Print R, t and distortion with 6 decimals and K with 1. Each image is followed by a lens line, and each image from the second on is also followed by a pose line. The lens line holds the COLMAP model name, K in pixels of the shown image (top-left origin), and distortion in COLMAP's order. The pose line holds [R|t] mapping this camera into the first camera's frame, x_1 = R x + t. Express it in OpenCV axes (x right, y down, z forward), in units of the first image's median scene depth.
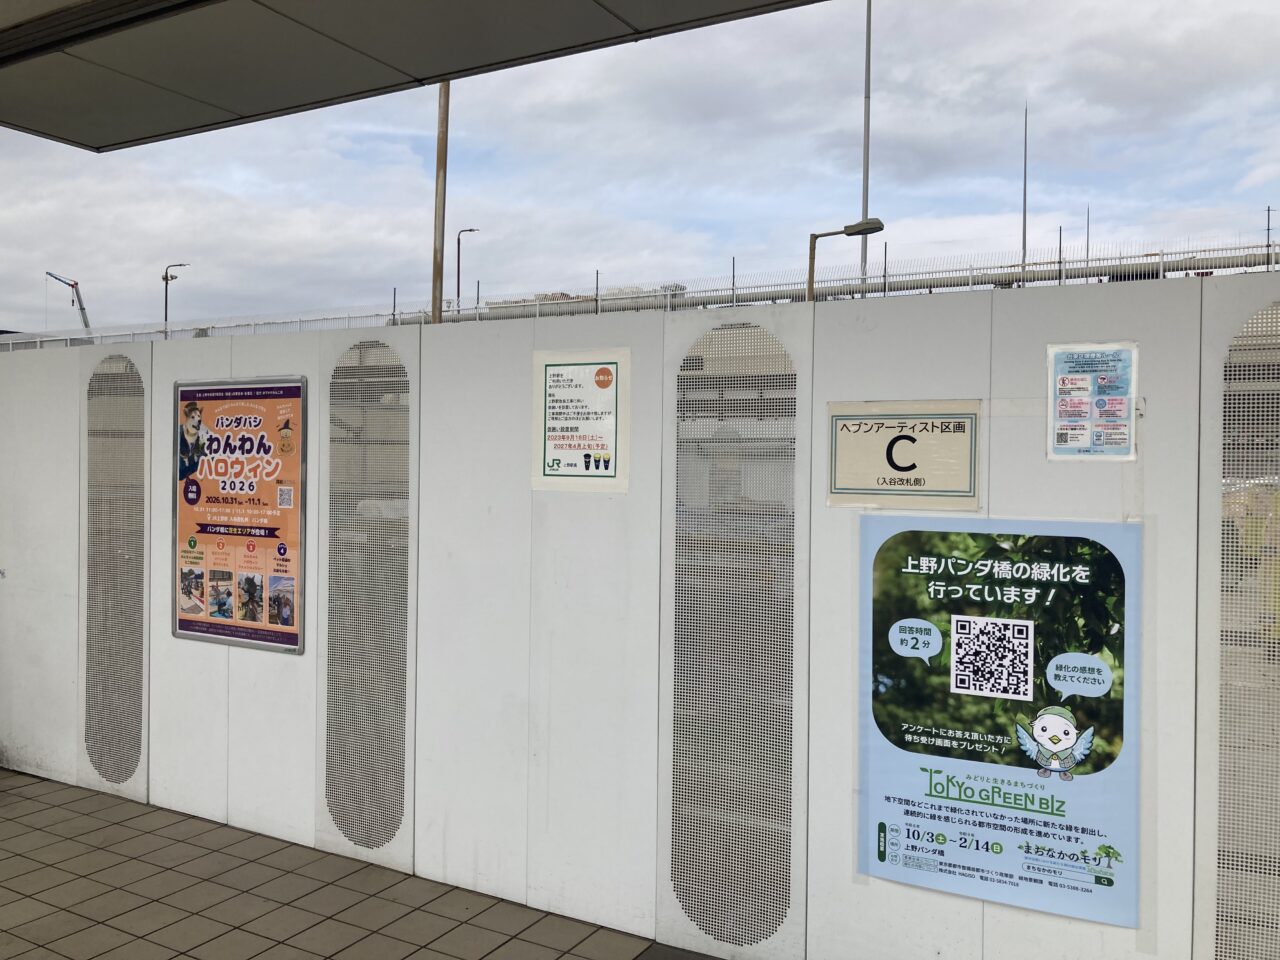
lens RADIAL K [[1049.6, 0, 641.3], [0, 1049.6, 473.4], [0, 0, 1]] dist [0.004667, -0.005463]
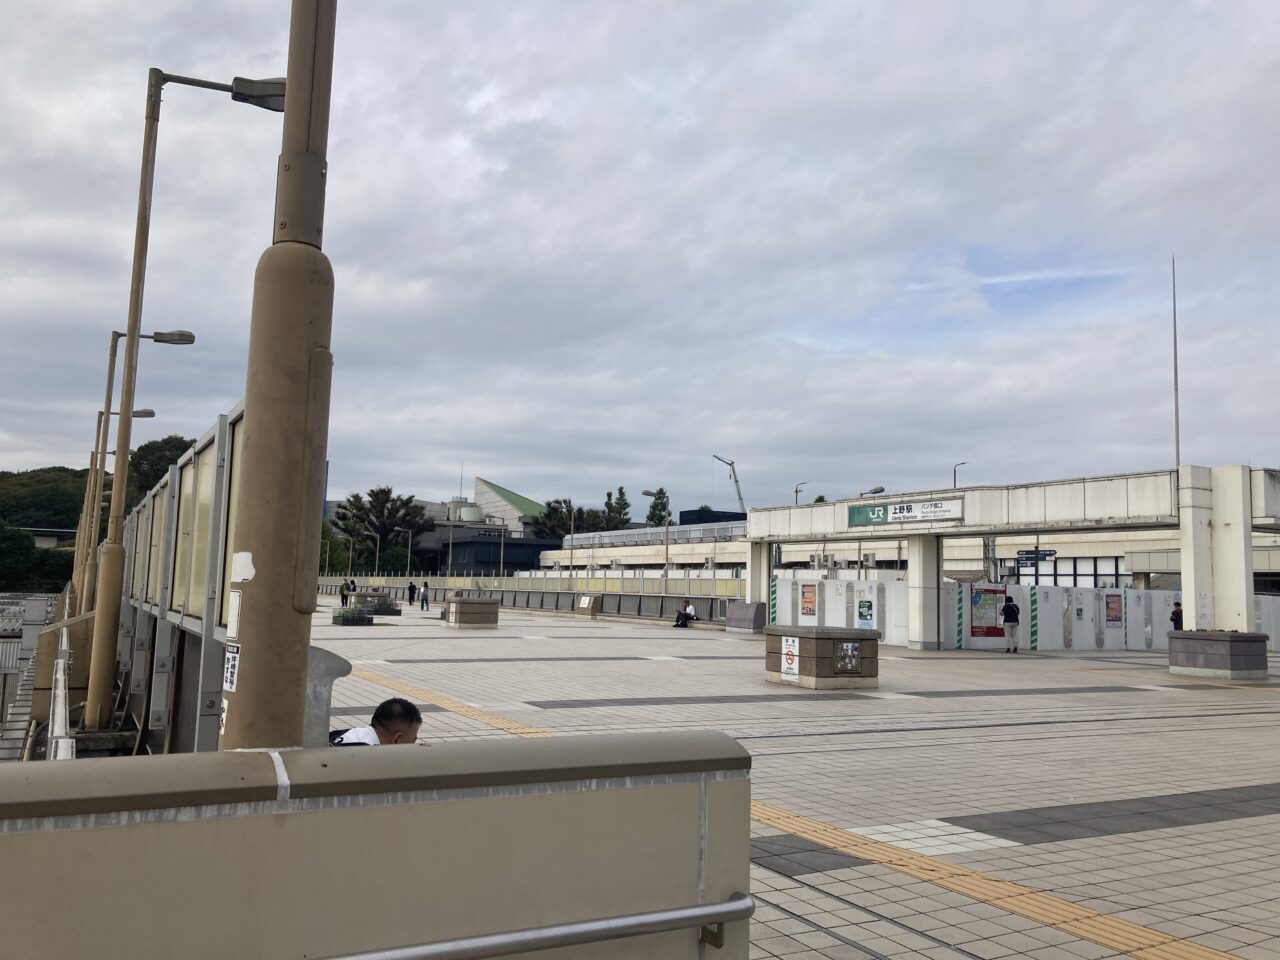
lens RADIAL K [[1049.6, 0, 641.1], [0, 1049.6, 476.7], [0, 0, 1]] dist [0.004667, -0.005463]
pose [[0.844059, -0.037684, -0.534925, 3.719705], [-0.032644, 0.992067, -0.121397, 0.154084], [0.535256, 0.119929, 0.836133, -8.462771]]
